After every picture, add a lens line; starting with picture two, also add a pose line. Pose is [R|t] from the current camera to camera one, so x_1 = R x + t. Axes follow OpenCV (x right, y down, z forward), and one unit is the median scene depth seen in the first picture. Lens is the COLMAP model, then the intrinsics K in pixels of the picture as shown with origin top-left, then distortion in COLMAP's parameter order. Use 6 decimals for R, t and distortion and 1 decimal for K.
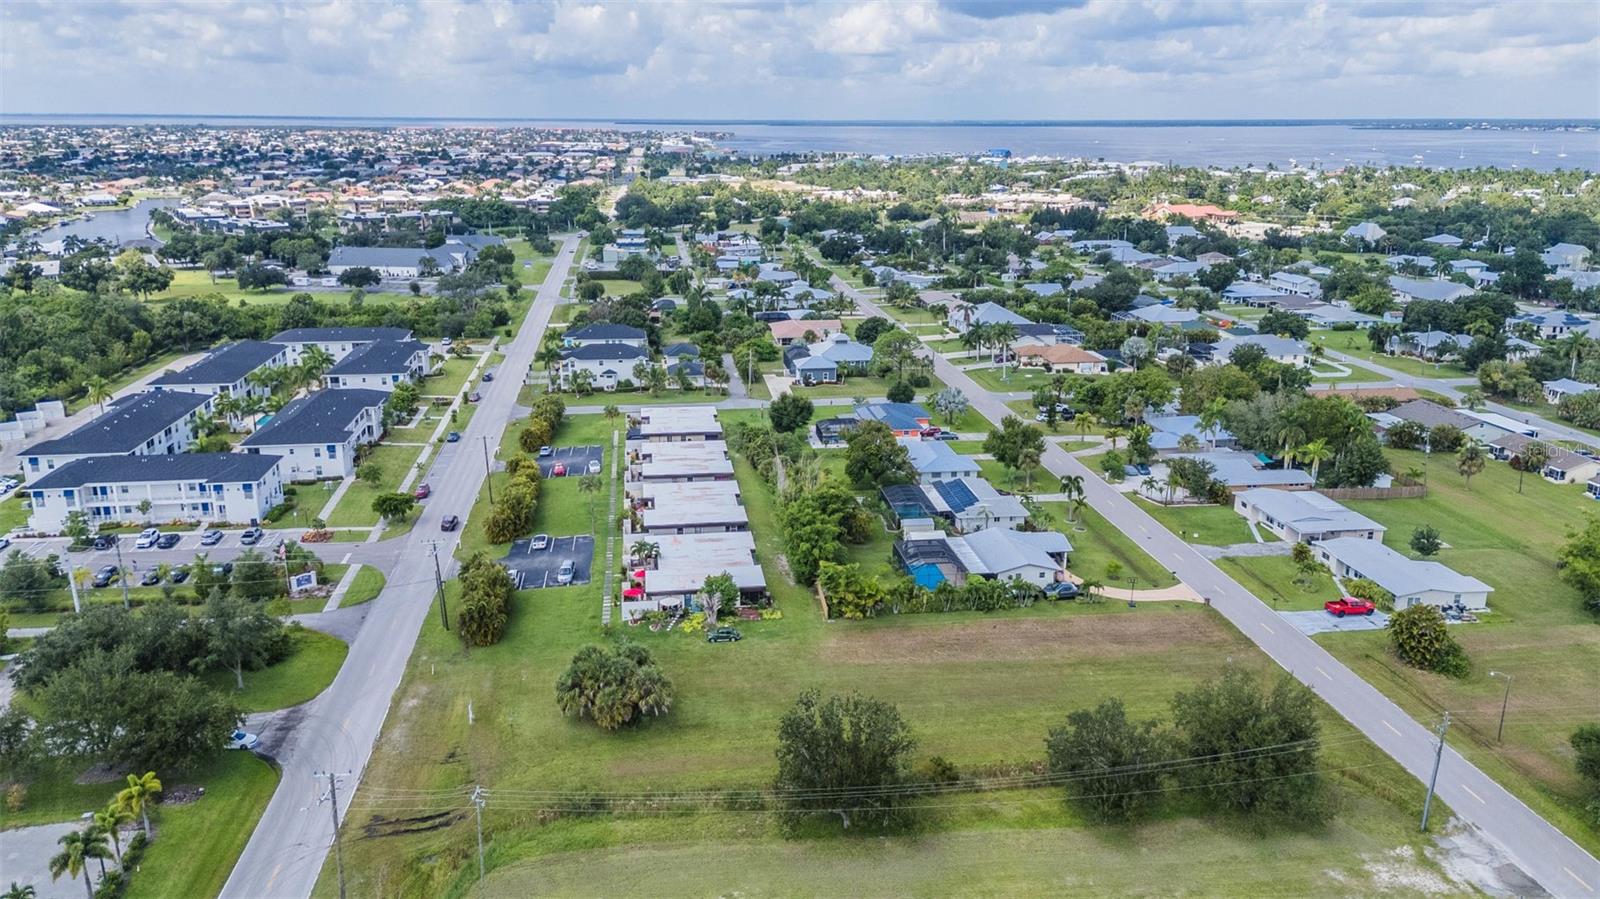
lens RADIAL K [[1172.1, 0, 800.0], [0, 1172.1, 449.5], [0, 0, 1]] dist [0.074864, -0.070800]
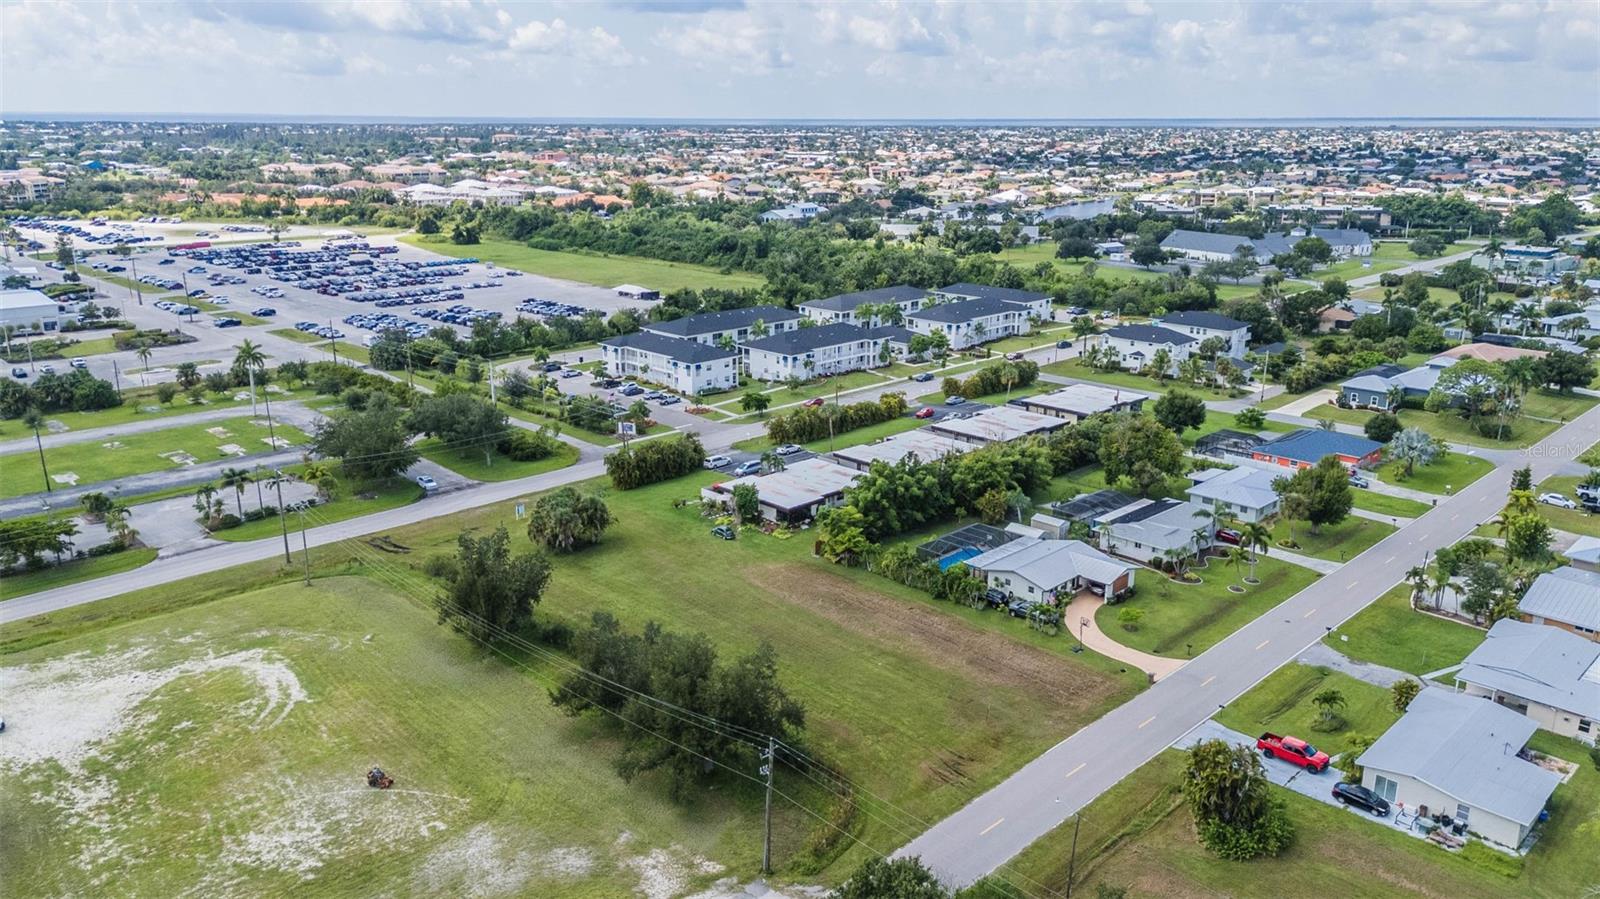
lens RADIAL K [[1161.6, 0, 800.3], [0, 1161.6, 476.4], [0, 0, 1]] dist [0.083817, -0.087740]
pose [[0.603249, 0.234266, -0.762372, 0.682552], [-0.218550, 0.967854, 0.124473, -0.042775], [0.767025, 0.091528, 0.635056, 0.275672]]
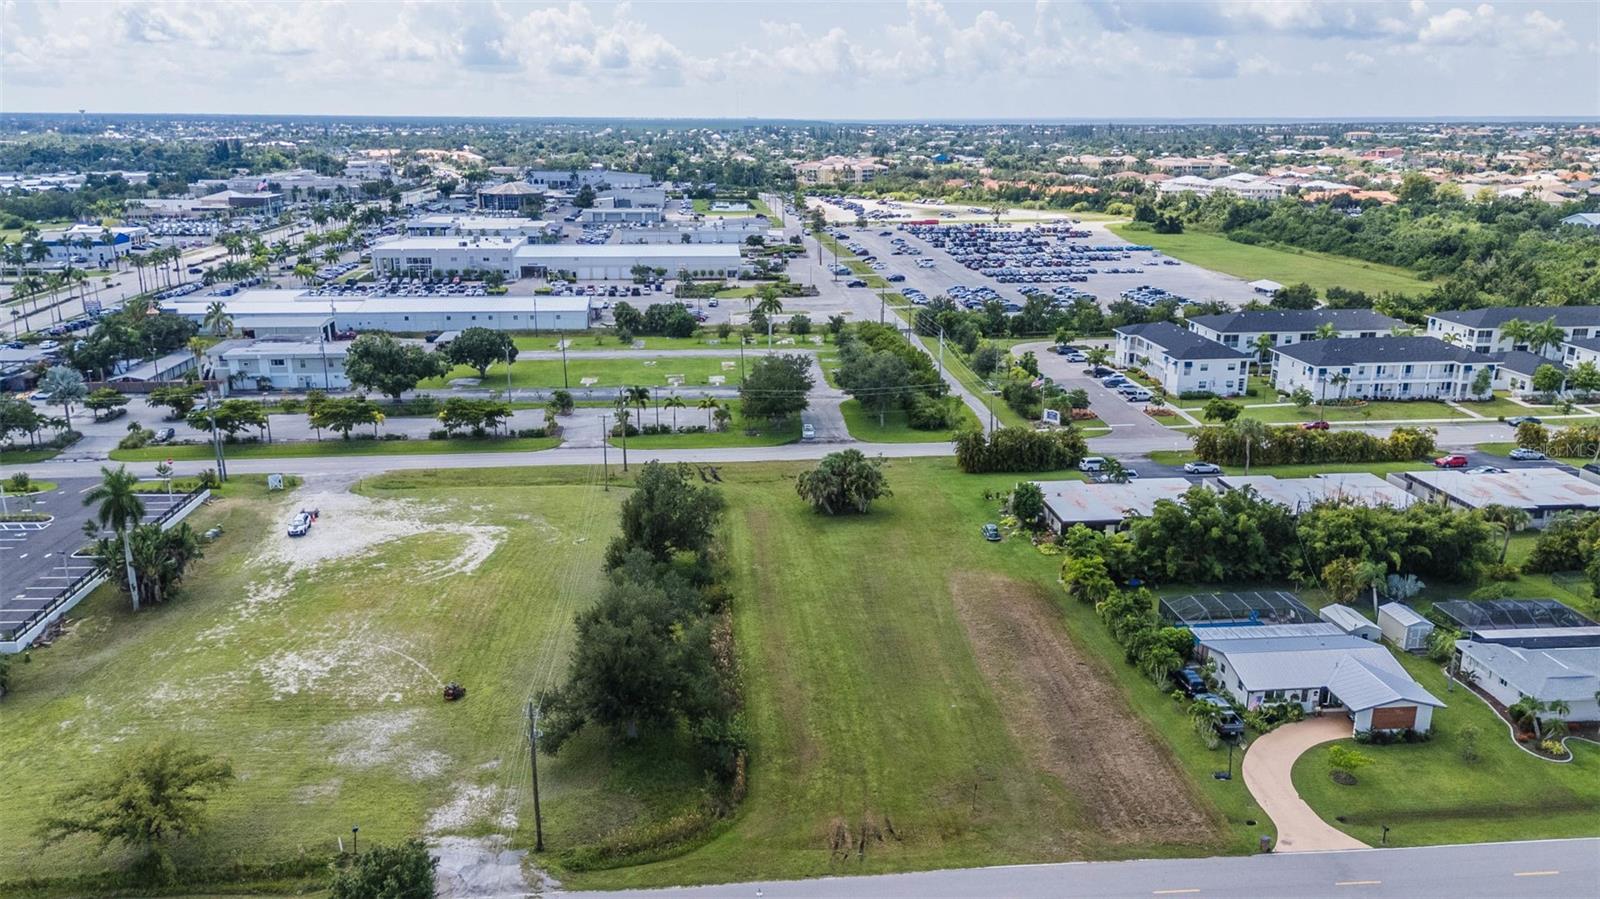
lens RADIAL K [[1172.1, 0, 800.0], [0, 1172.1, 449.5], [0, 0, 1]] dist [0.074864, -0.070800]
pose [[-0.043622, 0.269478, -0.962018, 0.727586], [-0.272655, 0.923169, 0.270959, -0.109262], [0.961123, 0.274118, 0.033204, 0.651263]]
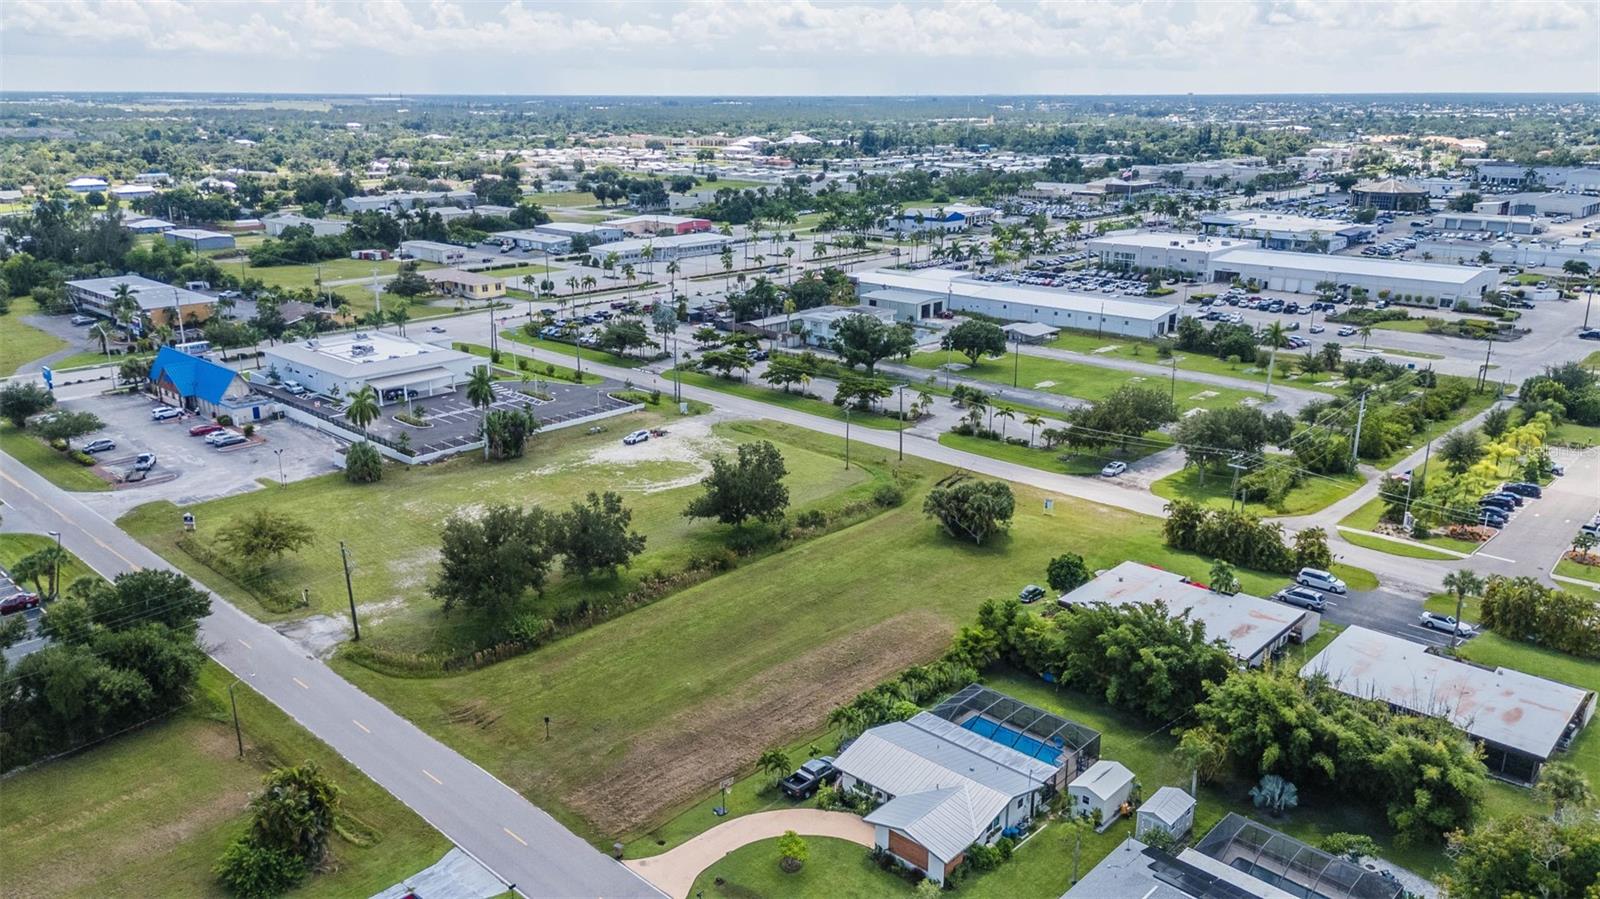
lens RADIAL K [[1161.6, 0, 800.3], [0, 1161.6, 476.4], [0, 0, 1]] dist [0.083817, -0.087740]
pose [[-0.776789, 0.193024, -0.599451, 0.522410], [-0.173458, 0.849474, 0.498304, -0.300161], [0.605402, 0.491056, -0.626380, 1.181107]]
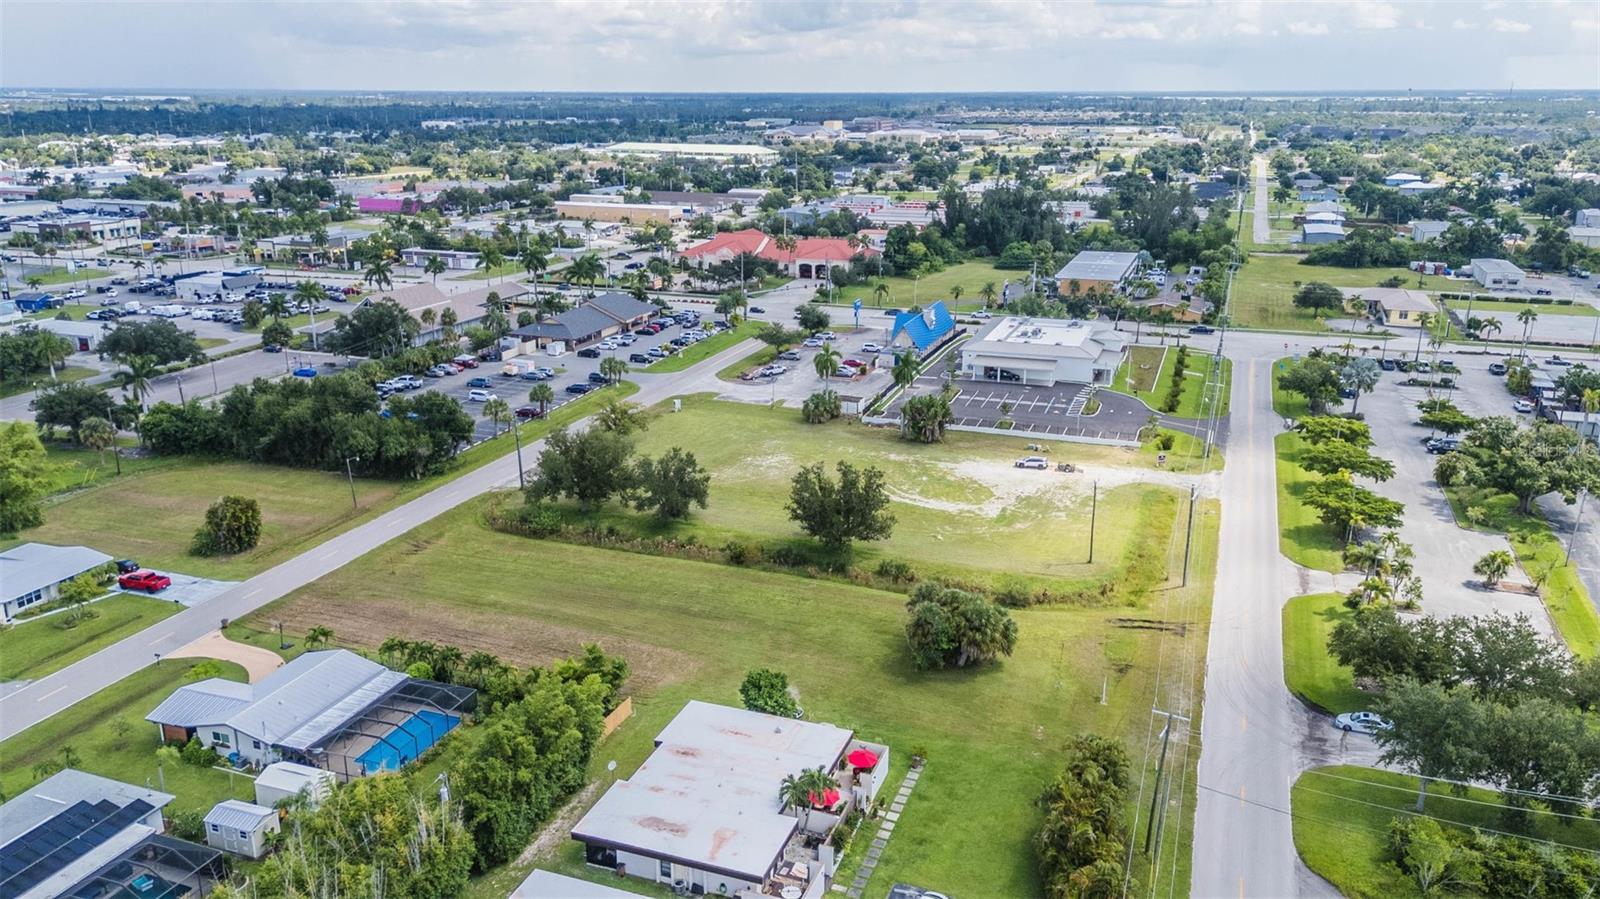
lens RADIAL K [[1172.1, 0, 800.0], [0, 1172.1, 449.5], [0, 0, 1]] dist [0.074864, -0.070800]
pose [[-0.879998, -0.141323, 0.453465, -0.331041], [0.126511, 0.850482, 0.510564, -0.311987], [-0.457818, 0.506664, -0.730544, 1.211480]]
